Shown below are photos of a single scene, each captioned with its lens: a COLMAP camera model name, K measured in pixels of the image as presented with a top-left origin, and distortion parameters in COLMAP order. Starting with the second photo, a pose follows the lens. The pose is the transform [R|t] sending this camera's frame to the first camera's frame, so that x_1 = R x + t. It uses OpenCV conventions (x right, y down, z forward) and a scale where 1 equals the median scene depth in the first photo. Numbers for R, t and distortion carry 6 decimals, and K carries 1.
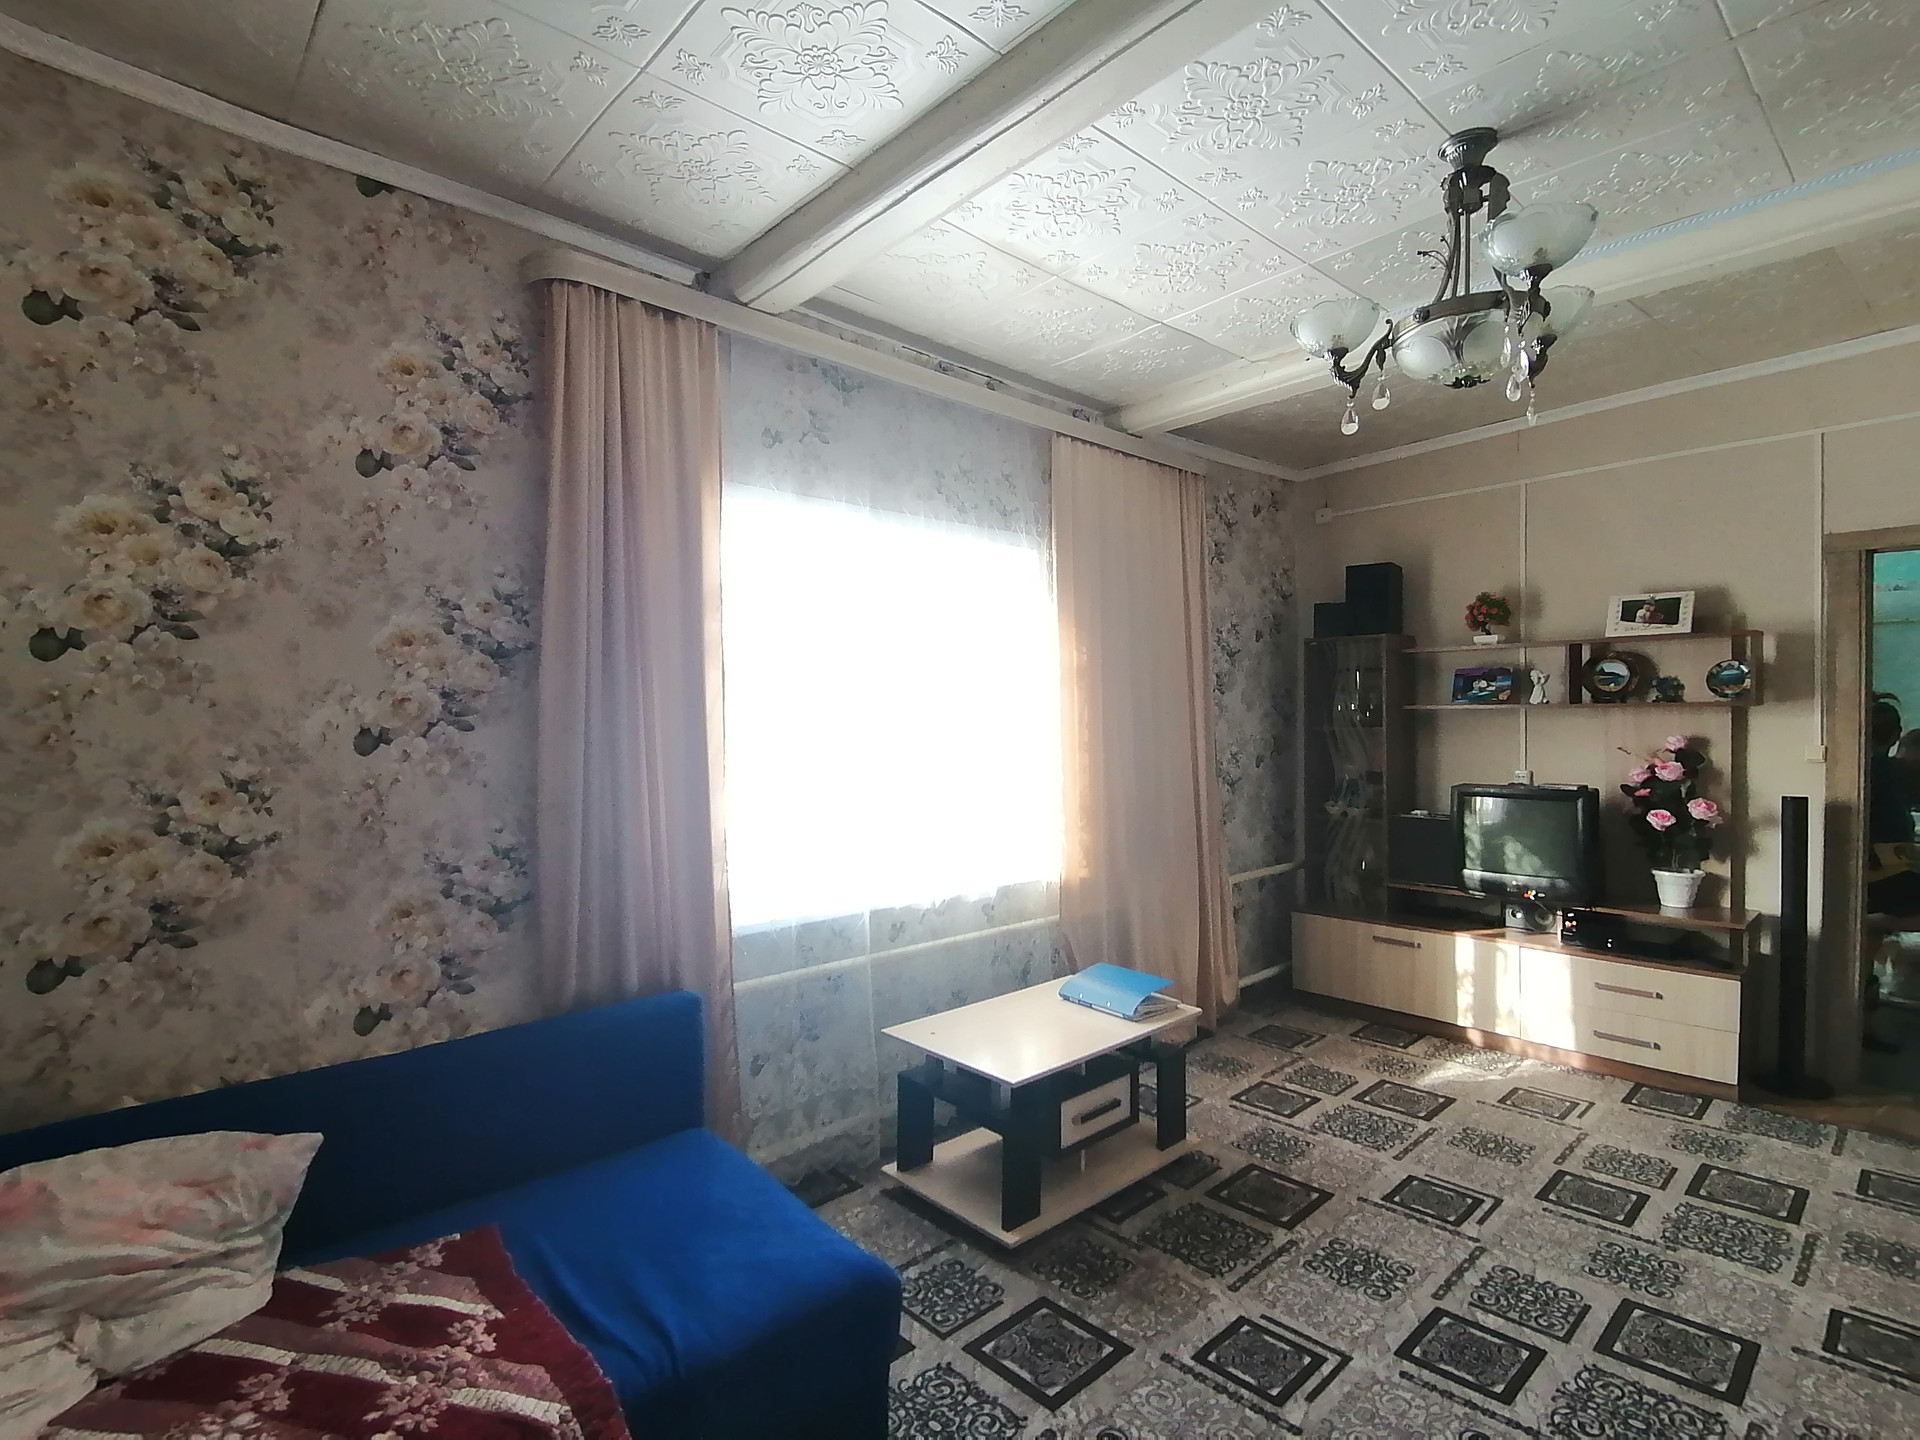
lens RADIAL K [[954.1, 0, 956.6], [0, 954.1, 726.3], [0, 0, 1]] dist [0.003877, 0.000085]
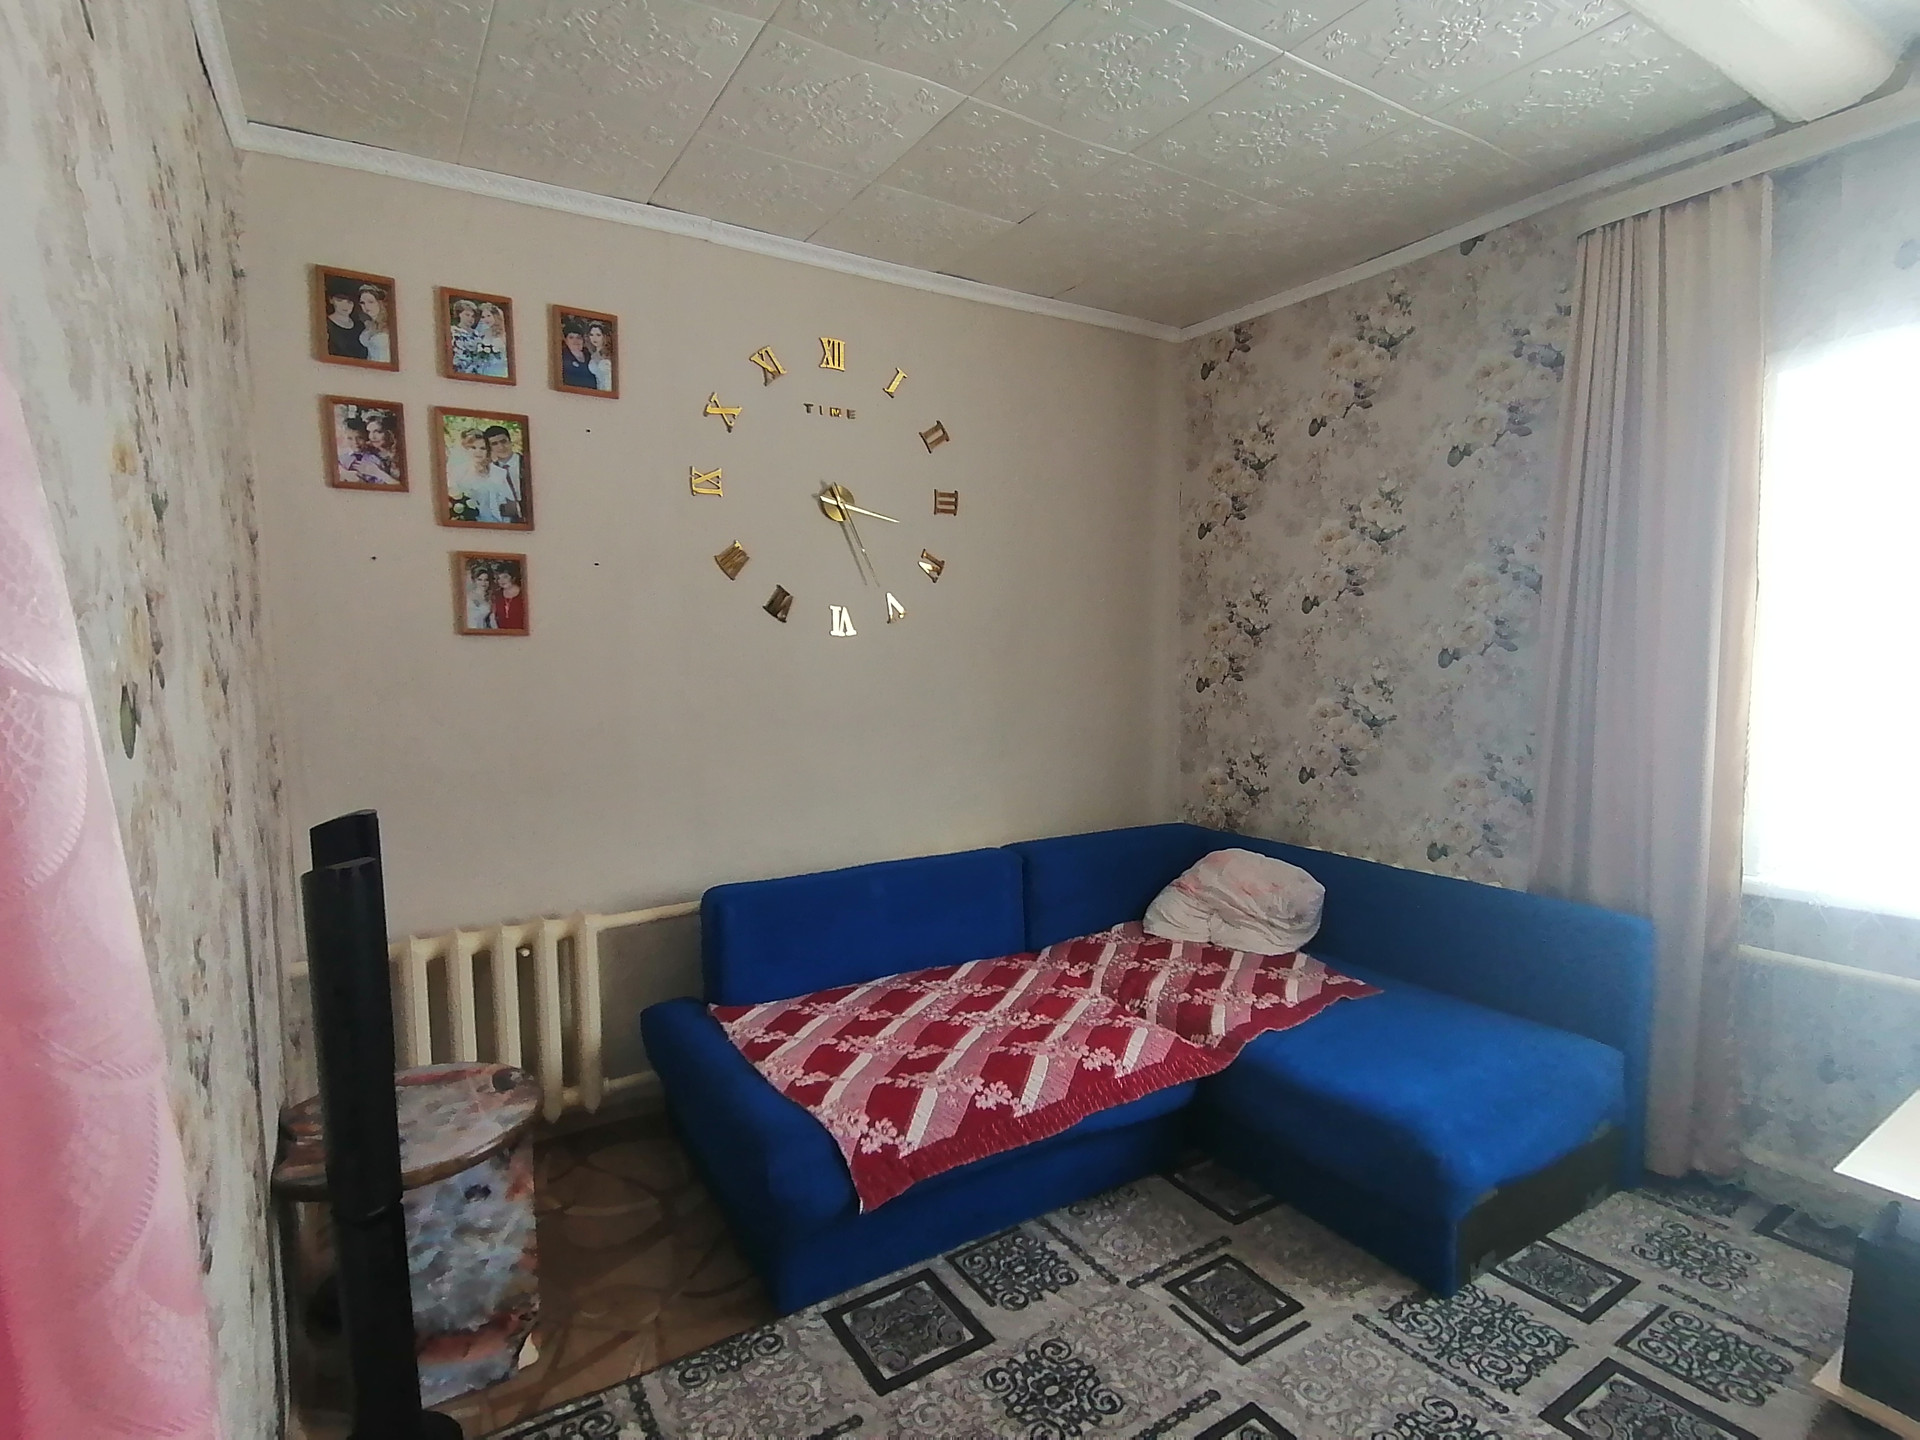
lens RADIAL K [[954.1, 0, 956.8], [0, 954.1, 724.5], [0, 0, 1]] dist [0.003877, 0.000085]
pose [[-0.183703, 0.081833, -0.979570, 0.966555], [0.004249, 0.996586, 0.082458, -0.005747], [0.982973, 0.010986, -0.183424, 0.587728]]
